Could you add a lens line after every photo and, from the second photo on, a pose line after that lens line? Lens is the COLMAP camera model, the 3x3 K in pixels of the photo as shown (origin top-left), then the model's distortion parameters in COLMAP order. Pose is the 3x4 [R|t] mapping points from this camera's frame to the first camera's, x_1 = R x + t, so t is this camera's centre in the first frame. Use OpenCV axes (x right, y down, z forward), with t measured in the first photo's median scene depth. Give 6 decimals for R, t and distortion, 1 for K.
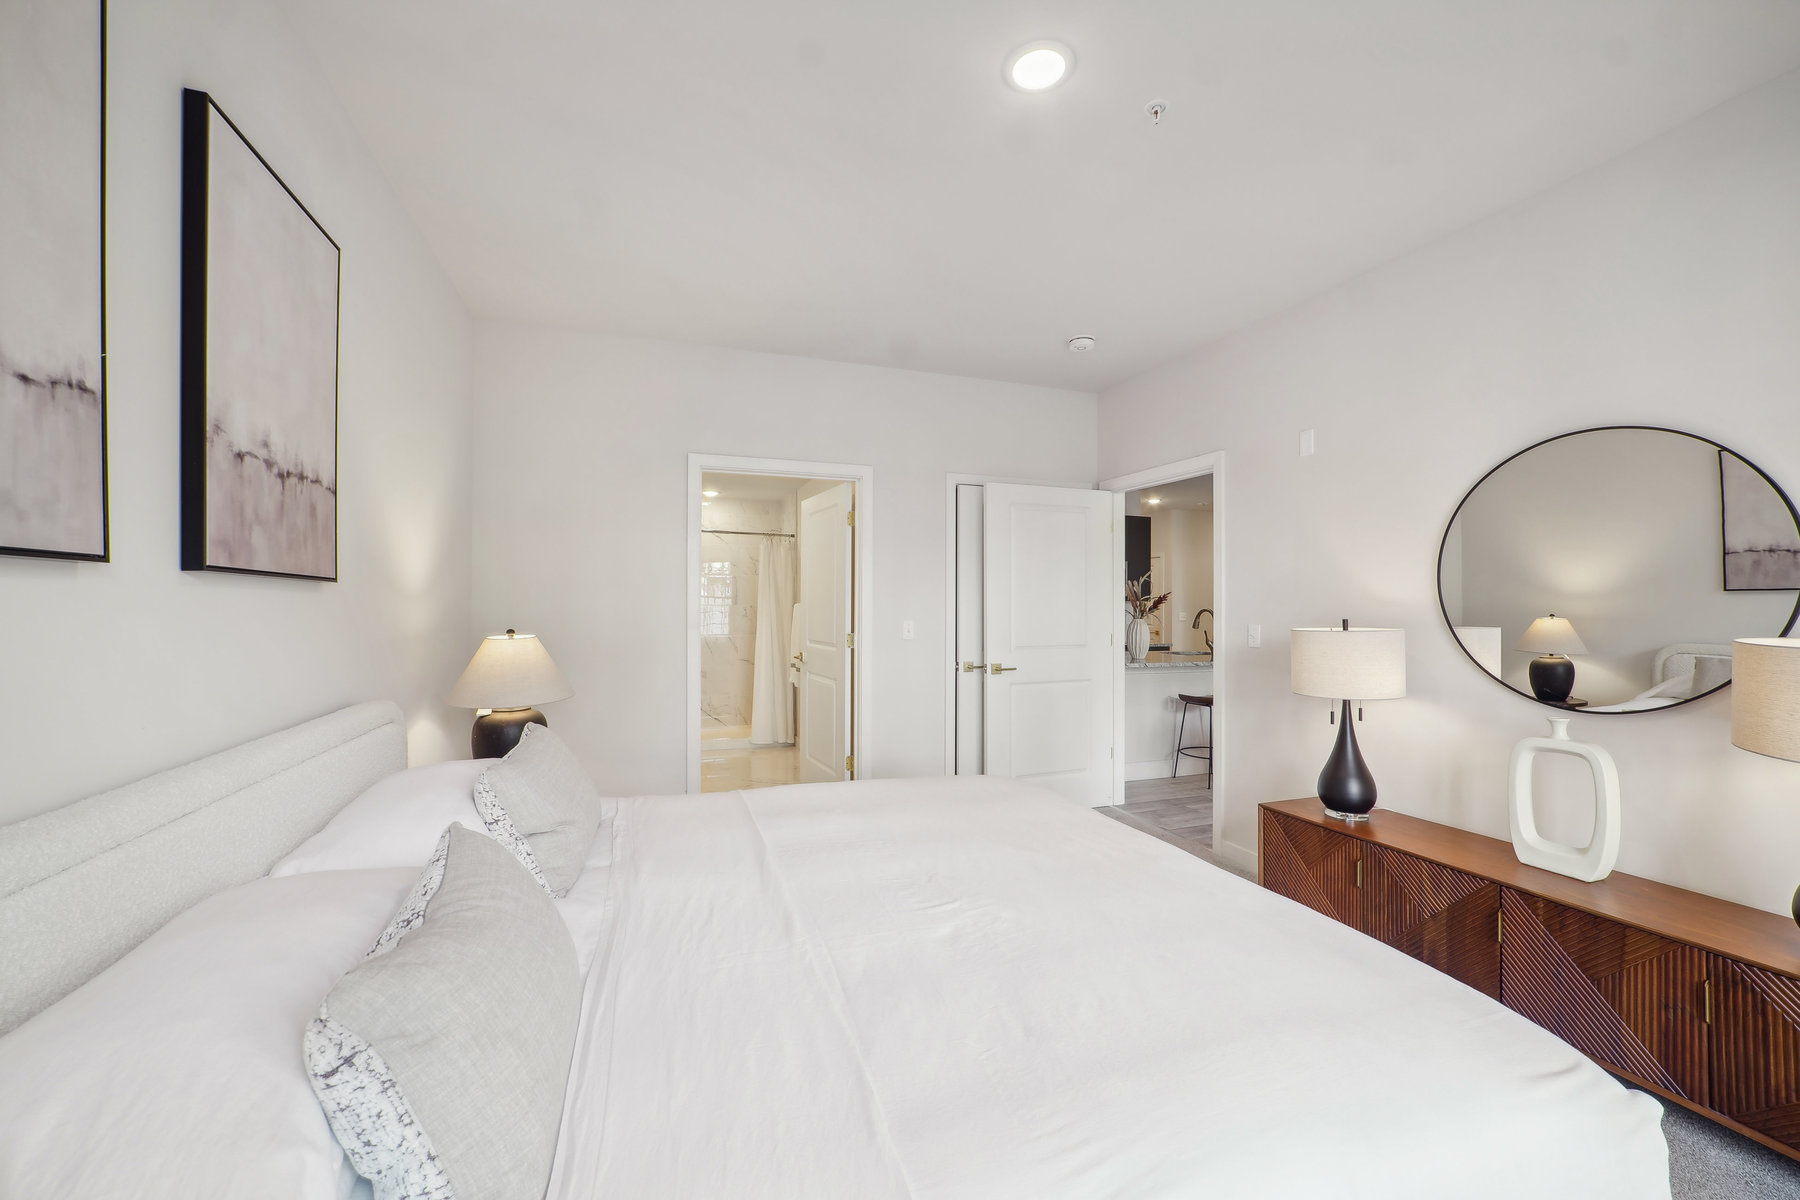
lens RADIAL K [[708.6, 0, 898.7], [0, 708.6, 598.2], [0, 0, 1]] dist [-0.017307, 0.004602]
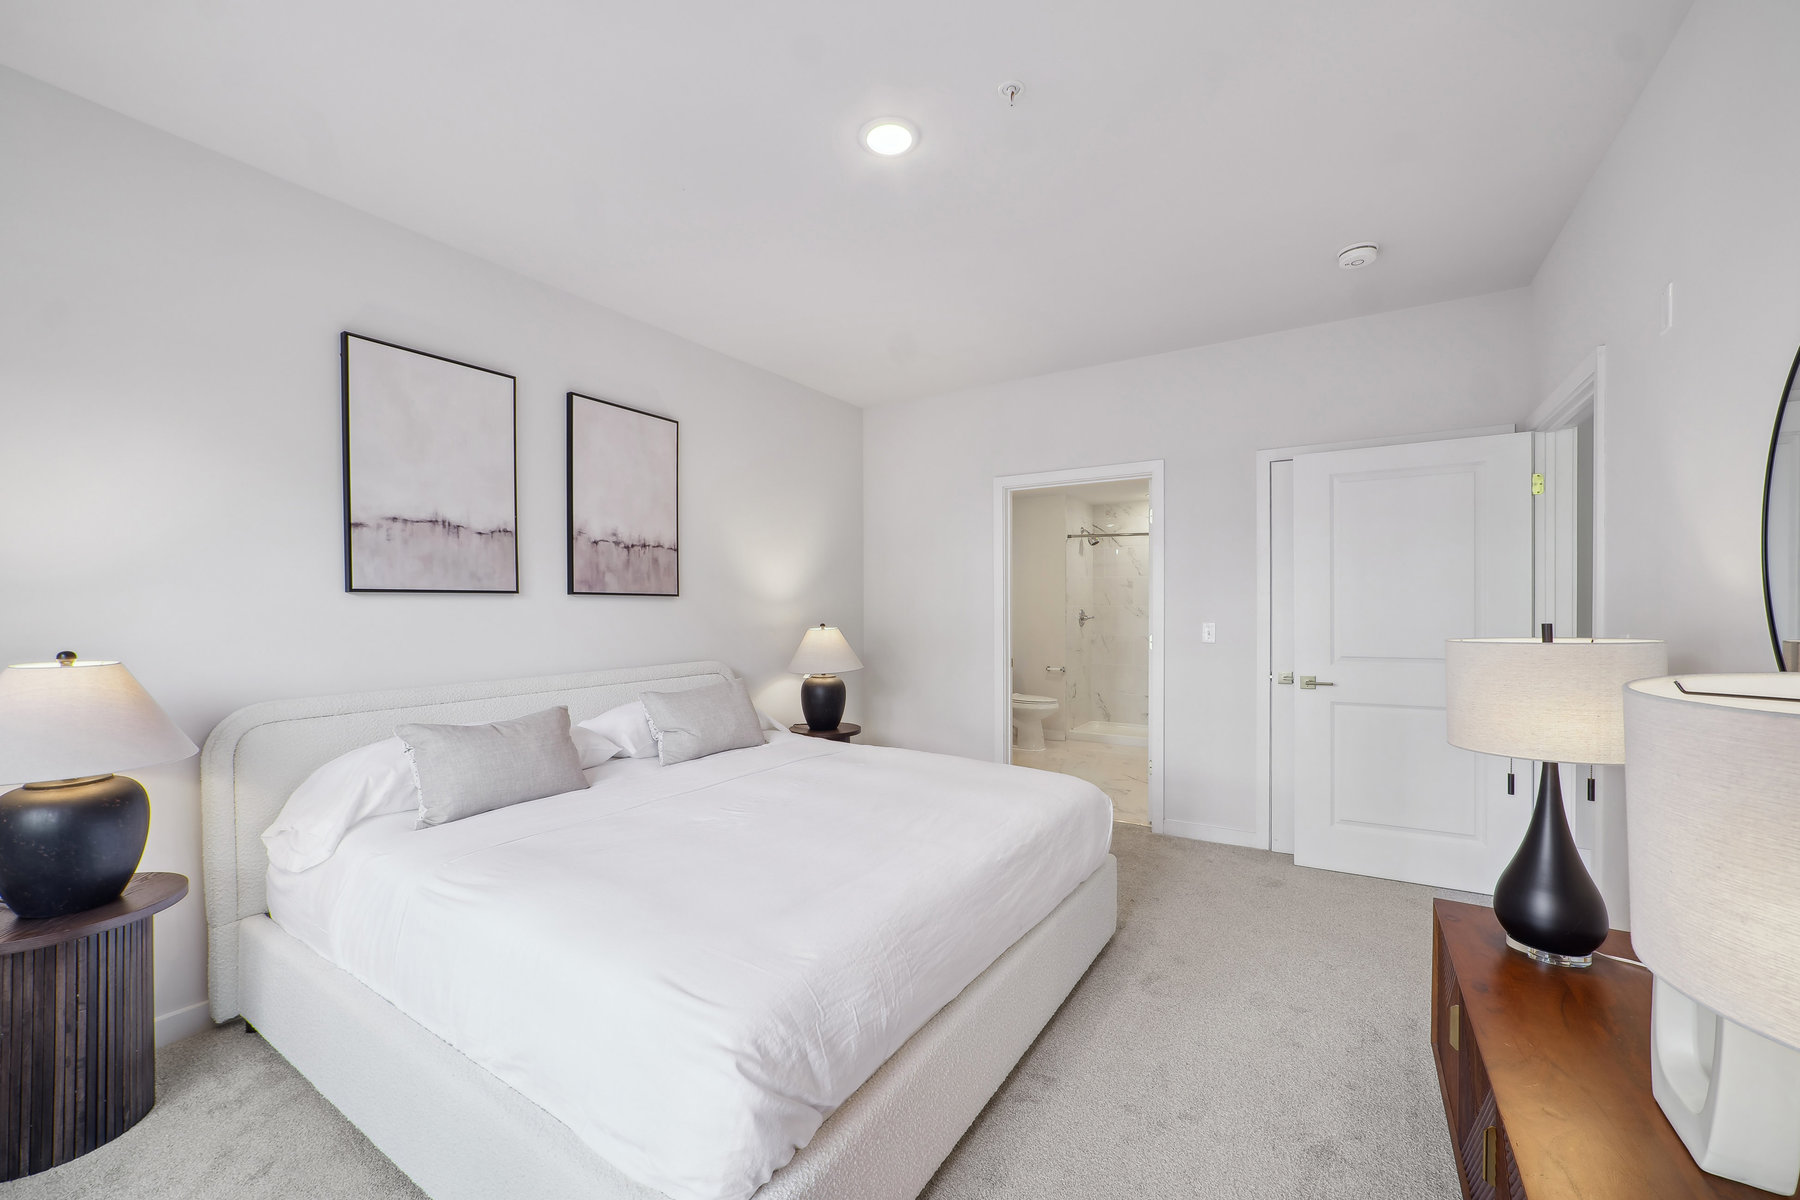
lens RADIAL K [[708.6, 0, 879.6], [0, 708.6, 614.7], [0, 0, 1]] dist [-0.017307, 0.004602]
pose [[0.597370, 0.004721, -0.801952, 1.312593], [0.014216, 0.999763, 0.016475, 0.003994], [0.801840, -0.021242, 0.597161, 0.338717]]
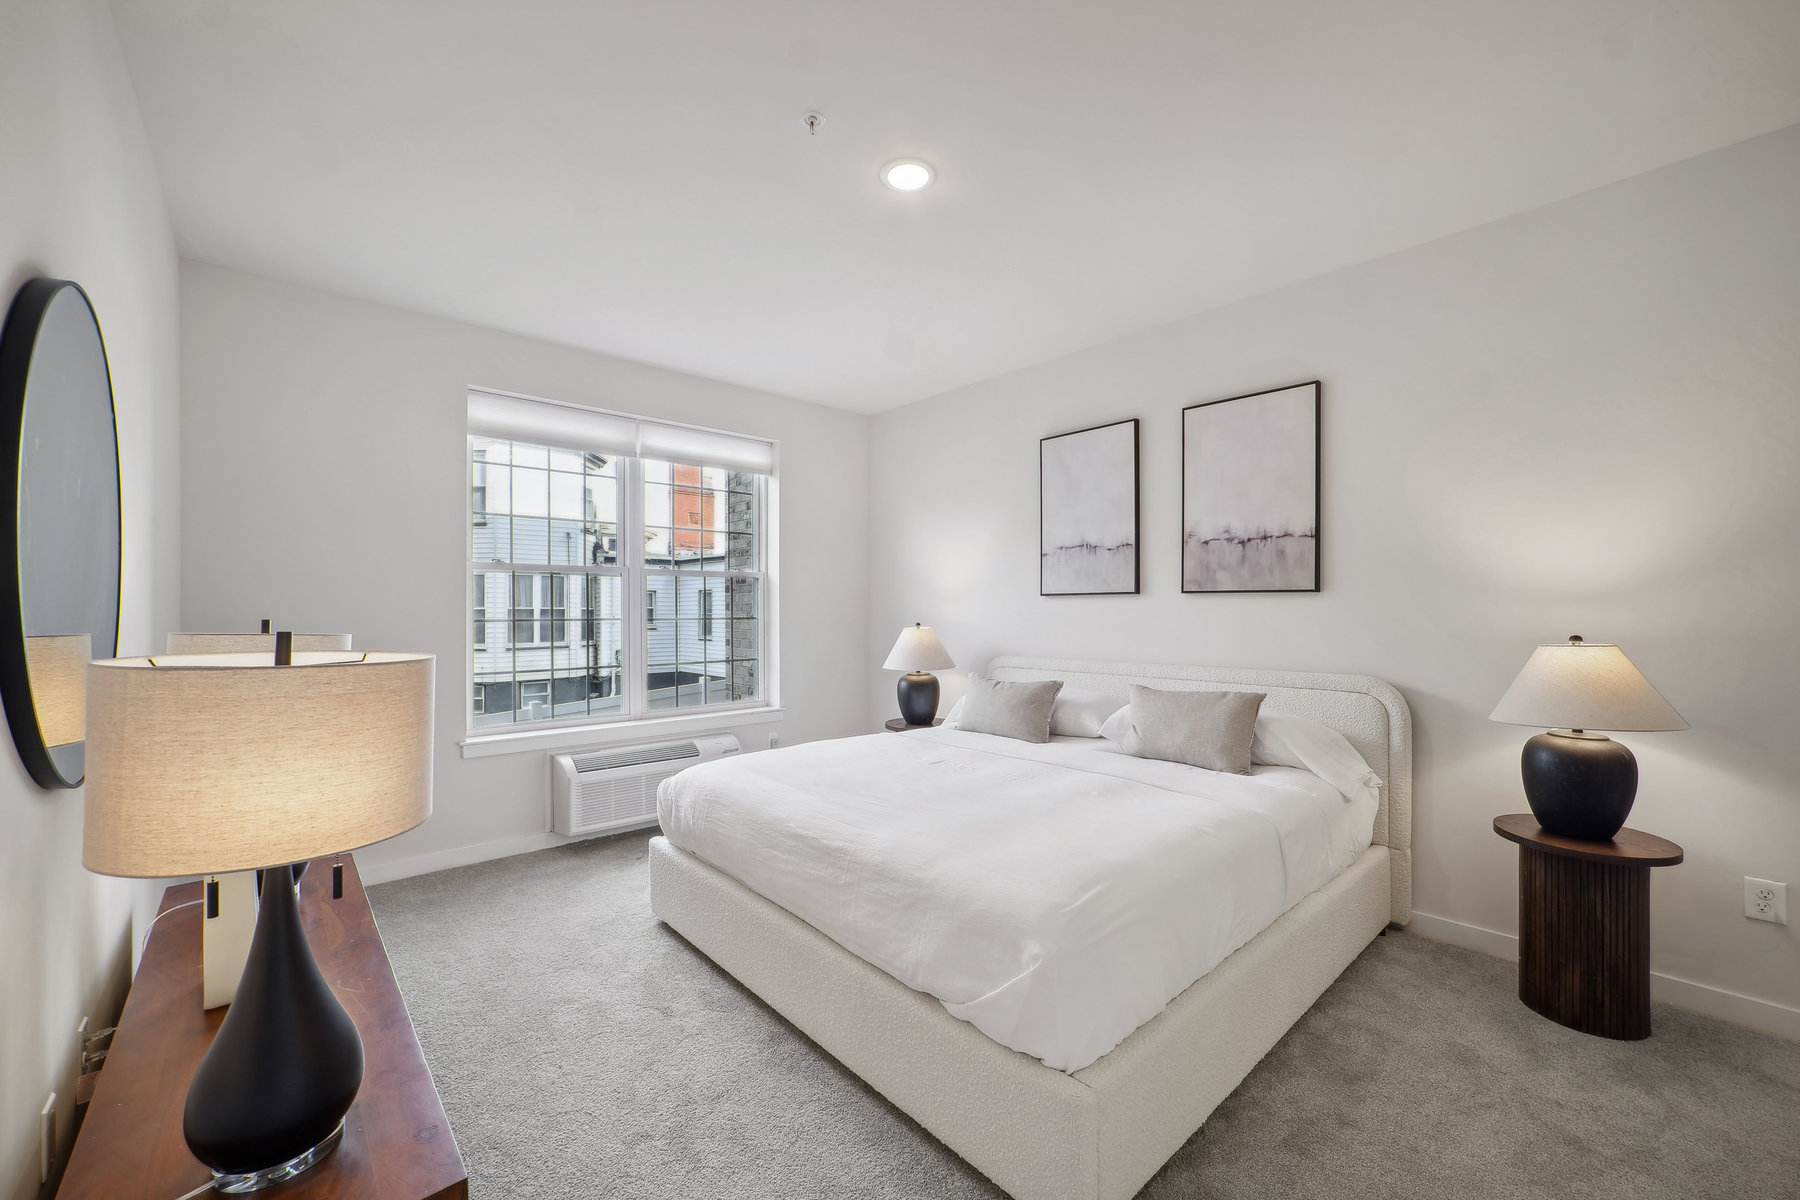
lens RADIAL K [[708.6, 0, 911.4], [0, 708.6, 590.6], [0, 0, 1]] dist [-0.017307, 0.004602]
pose [[-0.918030, -0.007157, -0.396446, 0.820854], [0.006321, 0.999446, -0.032681, 0.025814], [0.396460, -0.032508, -0.917476, 2.537382]]
